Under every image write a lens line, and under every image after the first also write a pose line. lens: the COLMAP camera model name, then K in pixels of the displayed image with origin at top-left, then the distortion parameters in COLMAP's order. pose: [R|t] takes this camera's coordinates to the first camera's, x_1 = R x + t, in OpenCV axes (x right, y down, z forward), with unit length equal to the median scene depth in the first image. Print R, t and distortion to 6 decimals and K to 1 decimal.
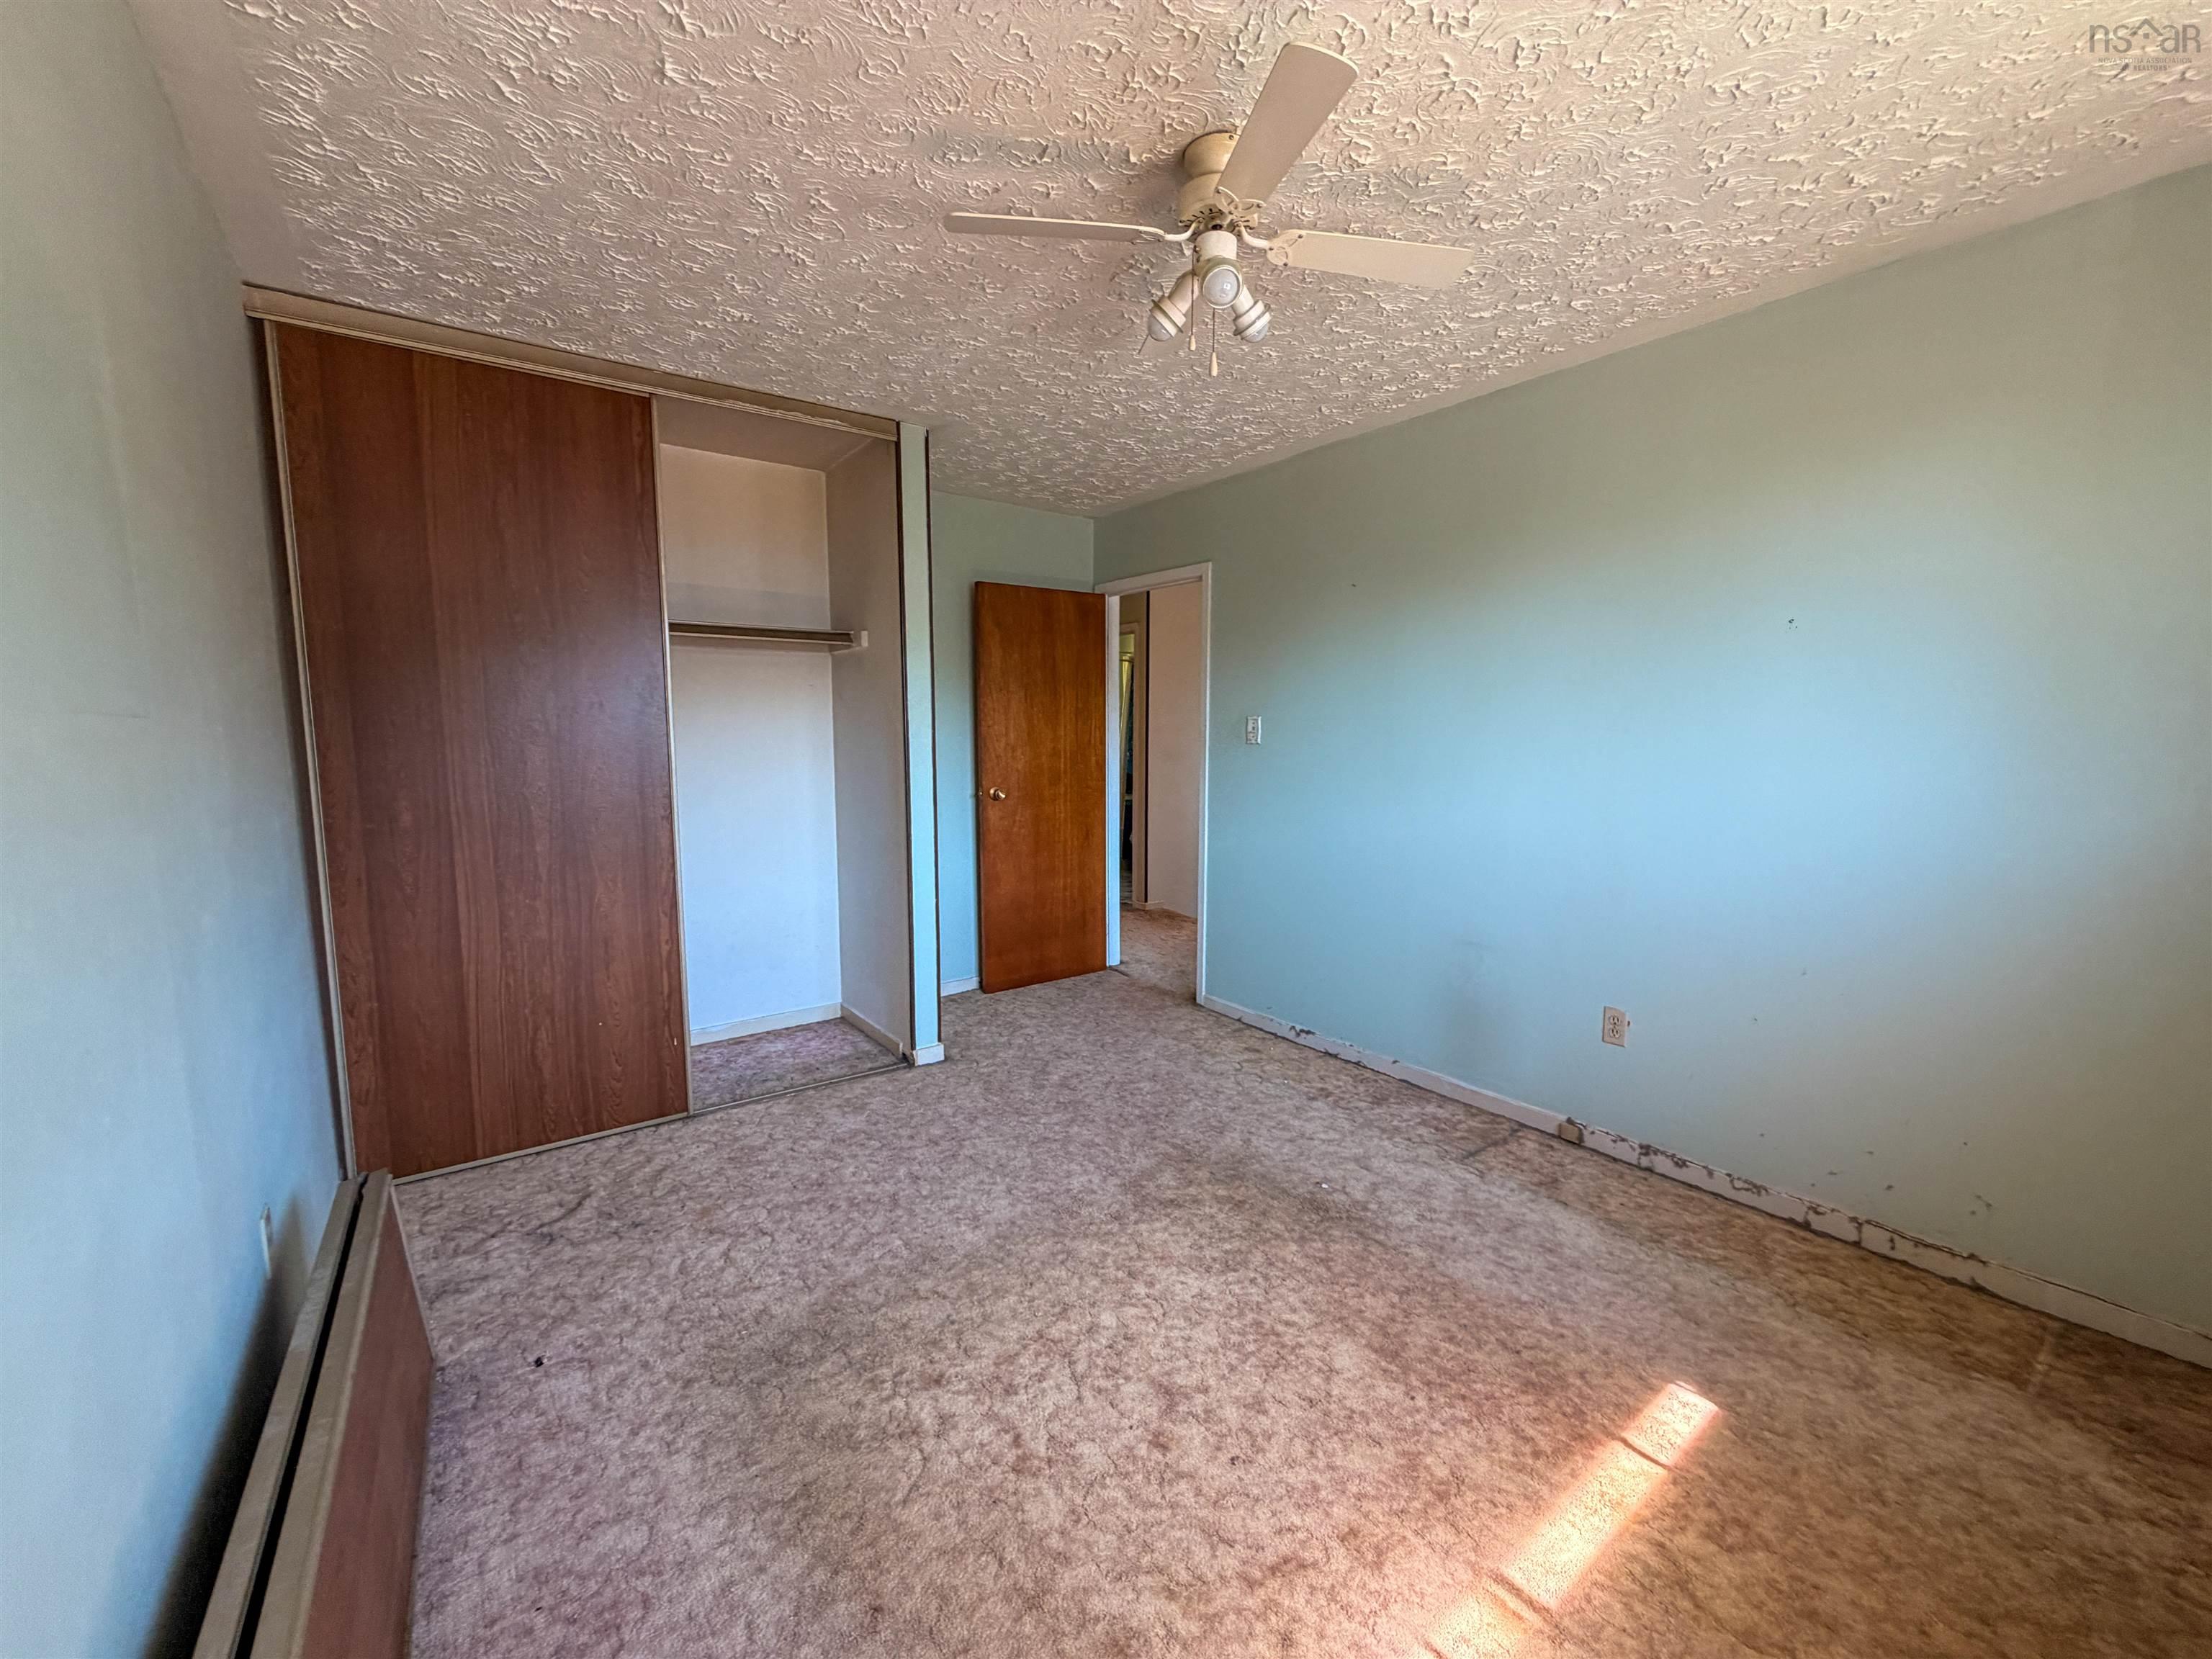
lens RADIAL K [[880.0, 0, 1100.1], [0, 880.0, 831.0], [0, 0, 1]] dist [-0.001729, 0.000769]
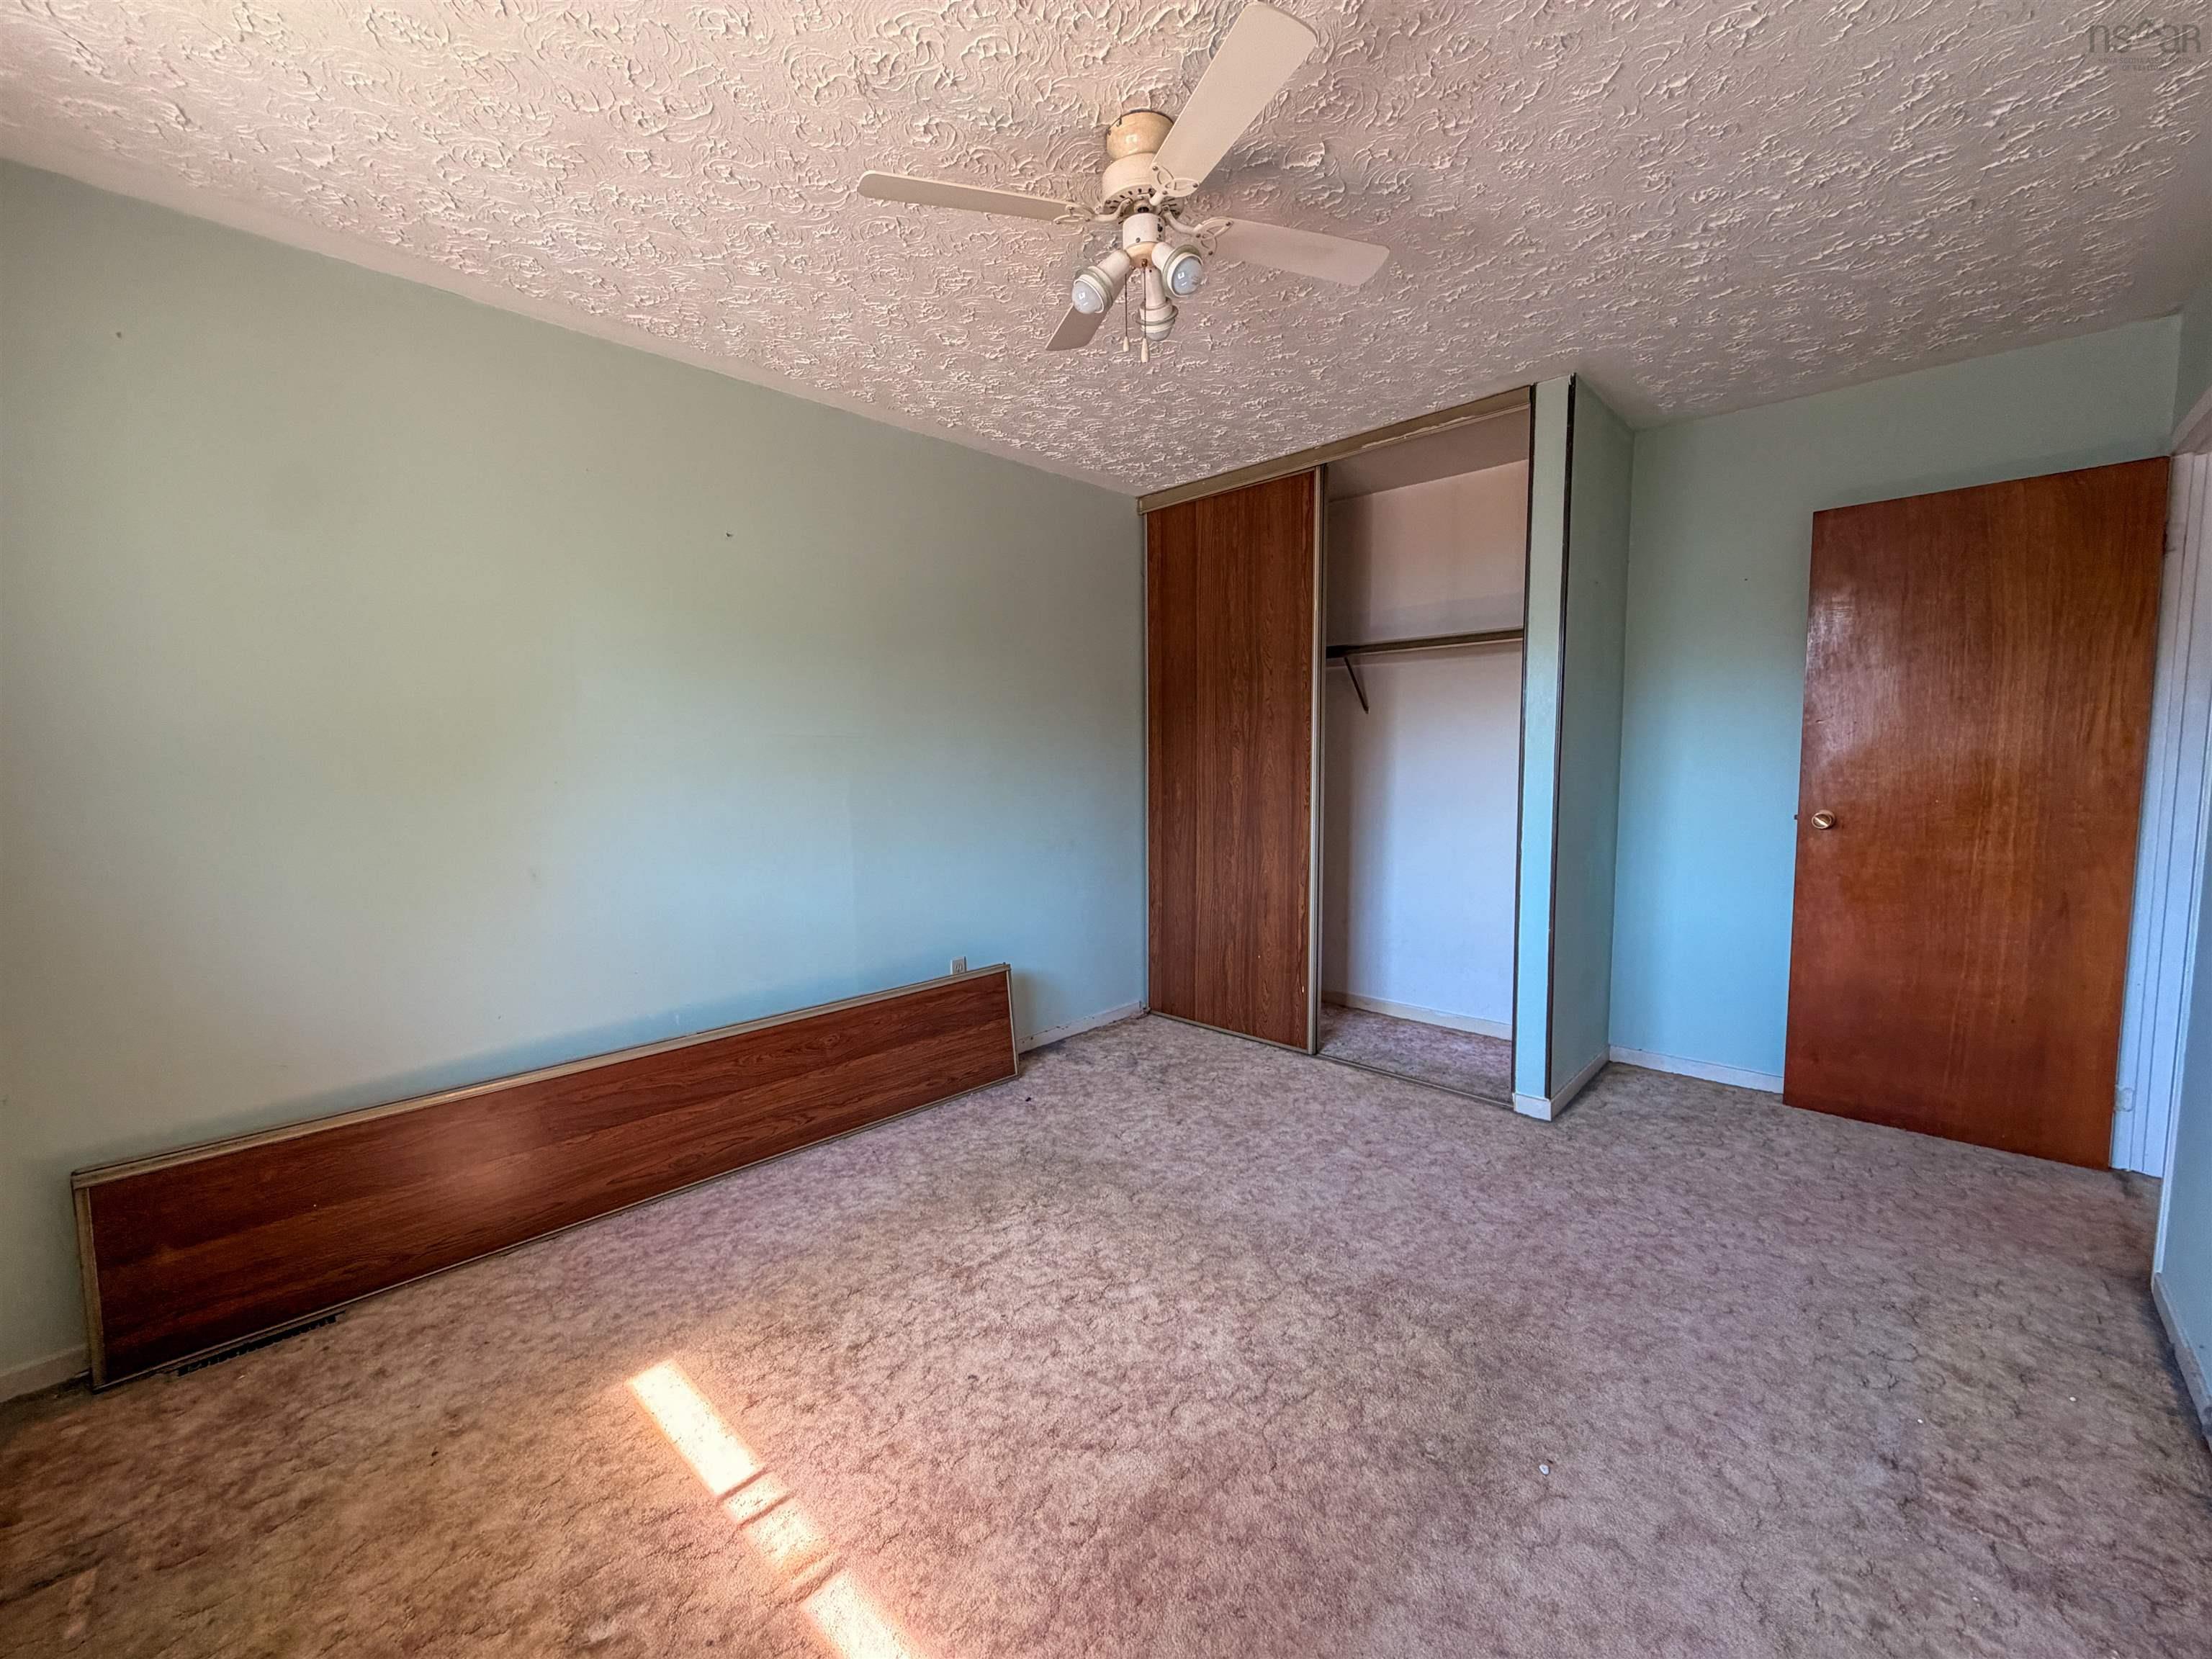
lens RADIAL K [[880.0, 0, 1097.2], [0, 880.0, 827.2], [0, 0, 1]] dist [-0.001729, 0.000769]
pose [[0.175612, 0.083053, -0.980950, 0.683965], [-0.097604, 0.992994, 0.066600, -0.040844], [0.979609, 0.084049, 0.182488, 0.497510]]
